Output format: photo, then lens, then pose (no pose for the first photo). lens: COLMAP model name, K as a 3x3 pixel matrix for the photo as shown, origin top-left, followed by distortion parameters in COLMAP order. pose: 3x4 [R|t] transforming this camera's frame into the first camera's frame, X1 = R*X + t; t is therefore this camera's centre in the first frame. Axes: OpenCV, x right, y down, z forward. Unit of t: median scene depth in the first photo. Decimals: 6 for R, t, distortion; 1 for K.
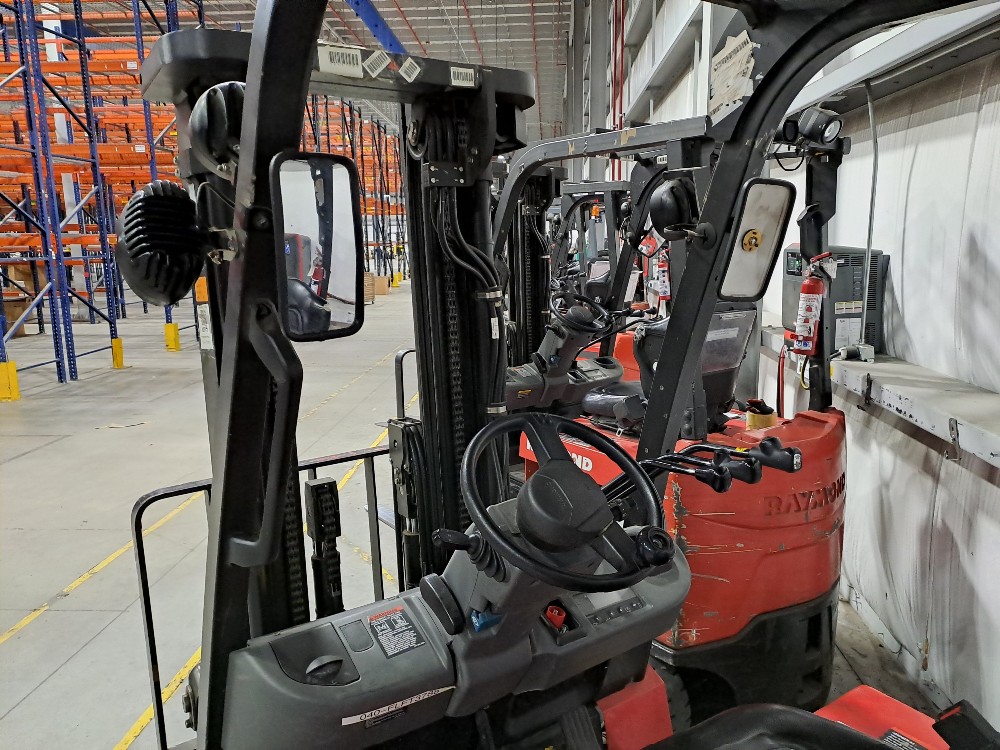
lens RADIAL K [[735.8, 0, 497.4], [0, 735.8, 374.2], [0, 0, 1]] dist [0.058012, -0.047579]
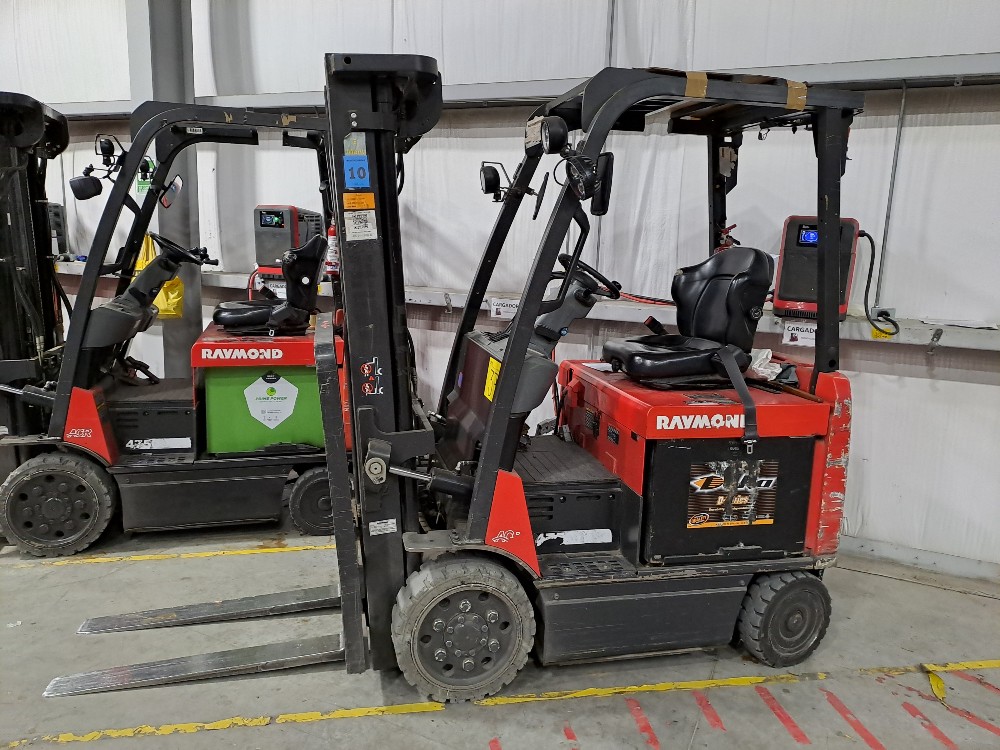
lens RADIAL K [[735.8, 0, 491.6], [0, 735.8, 369.8], [0, 0, 1]] dist [0.058012, -0.047579]
pose [[0.362609, -0.138646, 0.921570, -1.118713], [0.129518, 0.986773, 0.097493, 0.076400], [-0.922897, 0.084008, 0.375770, 0.115002]]
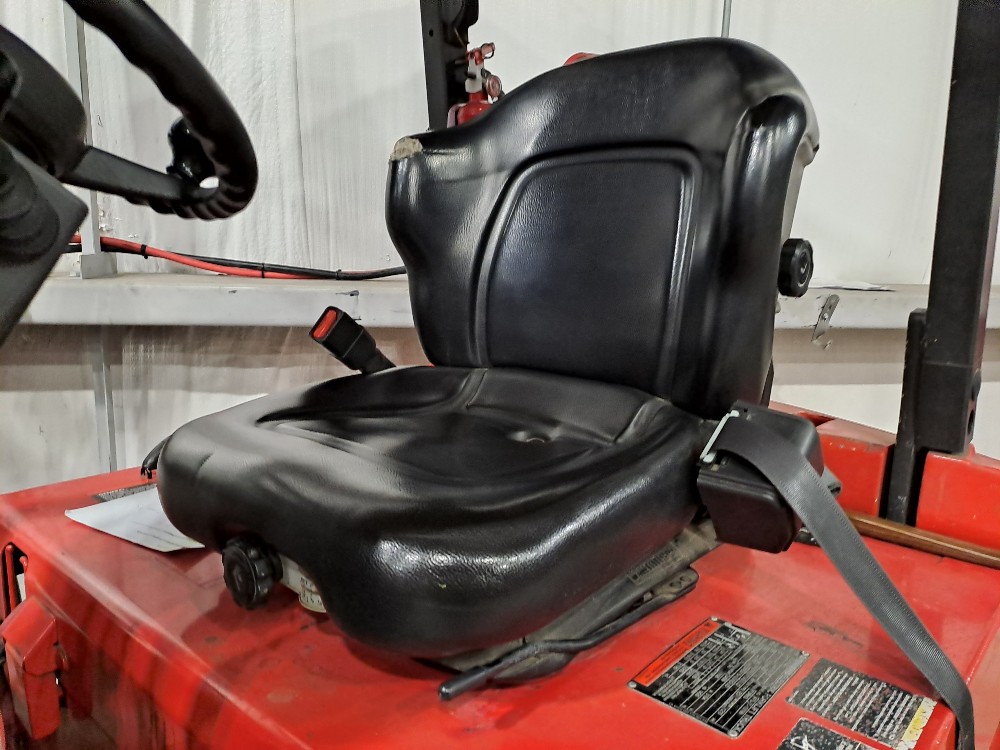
lens RADIAL K [[735.8, 0, 496.7], [0, 735.8, 371.8], [0, 0, 1]] dist [0.058012, -0.047579]
pose [[-0.246923, -0.166598, 0.954607, -0.157610], [0.153398, 0.965969, 0.208260, 0.114783], [-0.956817, 0.197859, -0.212964, 0.344834]]
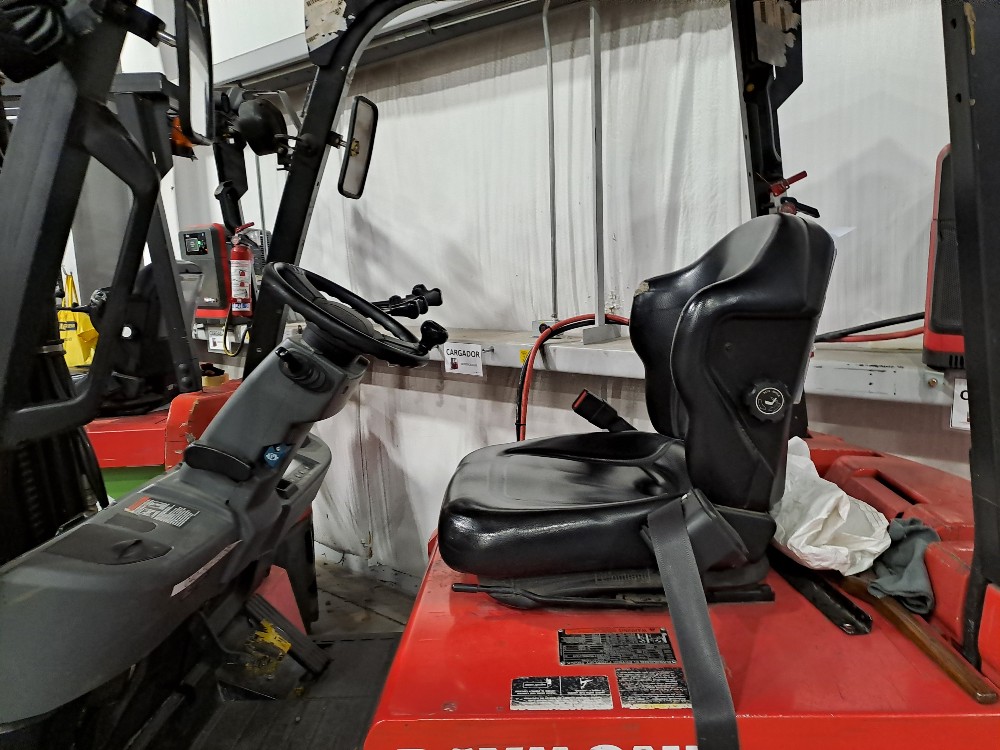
lens RADIAL K [[735.8, 0, 512.3], [0, 735.8, 373.6], [0, 0, 1]] dist [0.058012, -0.047579]
pose [[0.586493, -0.131921, 0.799139, -0.288747], [0.173638, 0.984186, 0.035035, 0.104055], [-0.791123, 0.118214, 0.600124, 0.032027]]
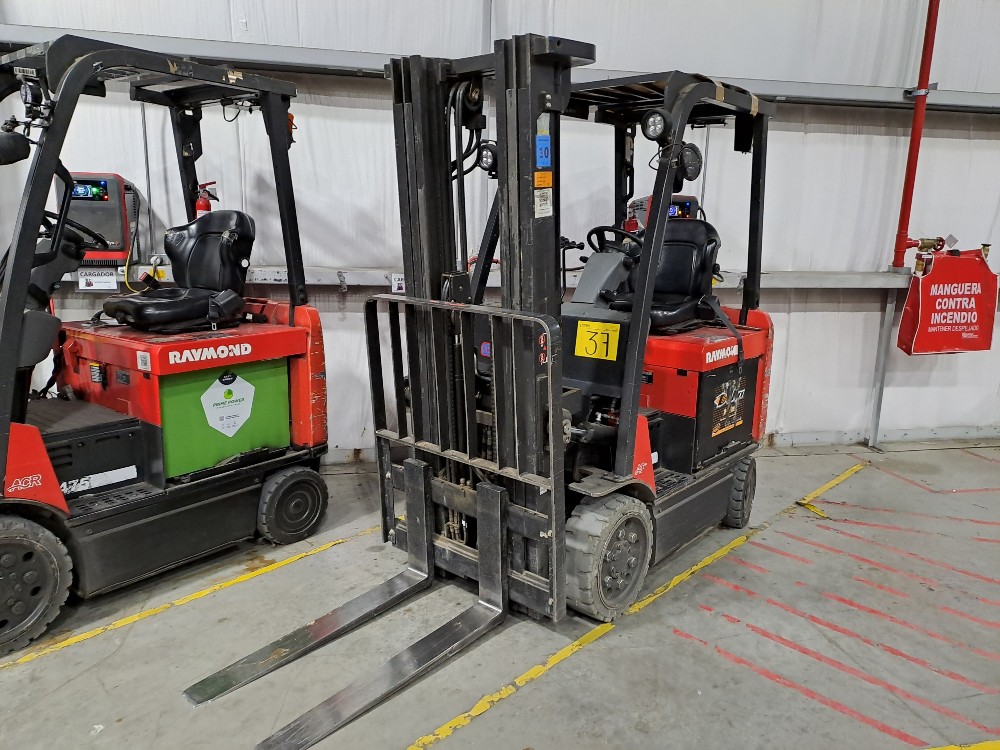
lens RADIAL K [[735.8, 0, 490.6], [0, 735.8, 379.6], [0, 0, 1]] dist [0.058012, -0.047579]
pose [[-0.256299, -0.192099, 0.947317, -1.257060], [0.156452, 0.958886, 0.236773, -0.059004], [-0.953852, 0.208894, -0.215707, 0.974110]]
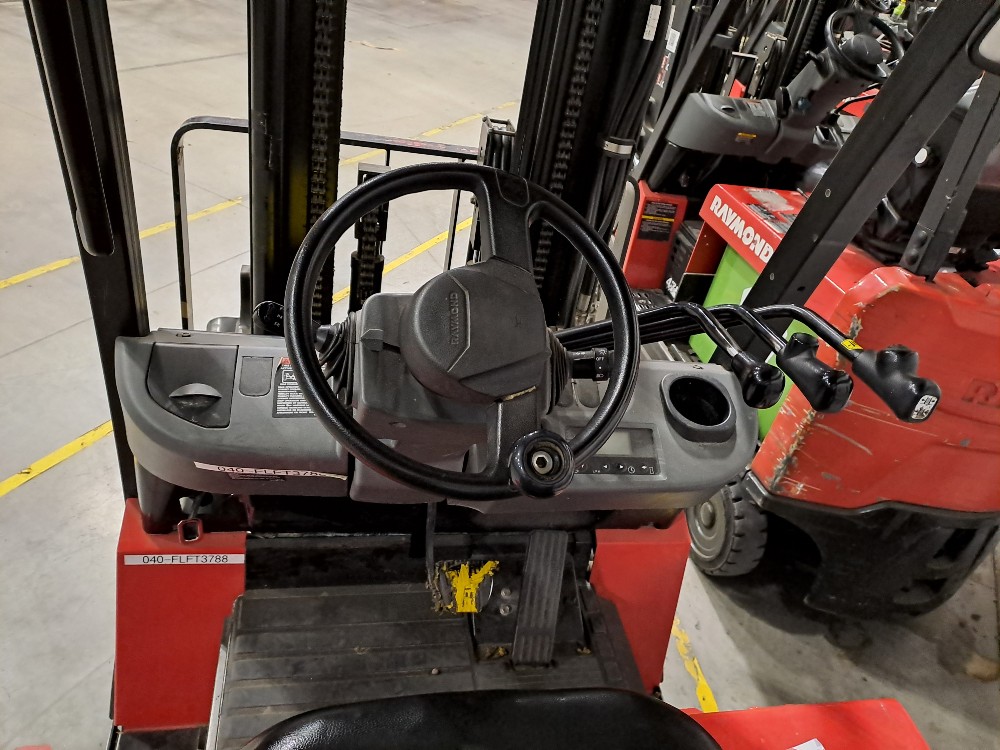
lens RADIAL K [[735.8, 0, 505.9], [0, 735.8, 373.0], [0, 0, 1]] dist [0.058012, -0.047579]
pose [[0.897644, 0.377444, -0.227533, 0.108122], [-0.261040, 0.871311, 0.415543, -0.023223], [0.355096, -0.313614, 0.880655, 0.184863]]
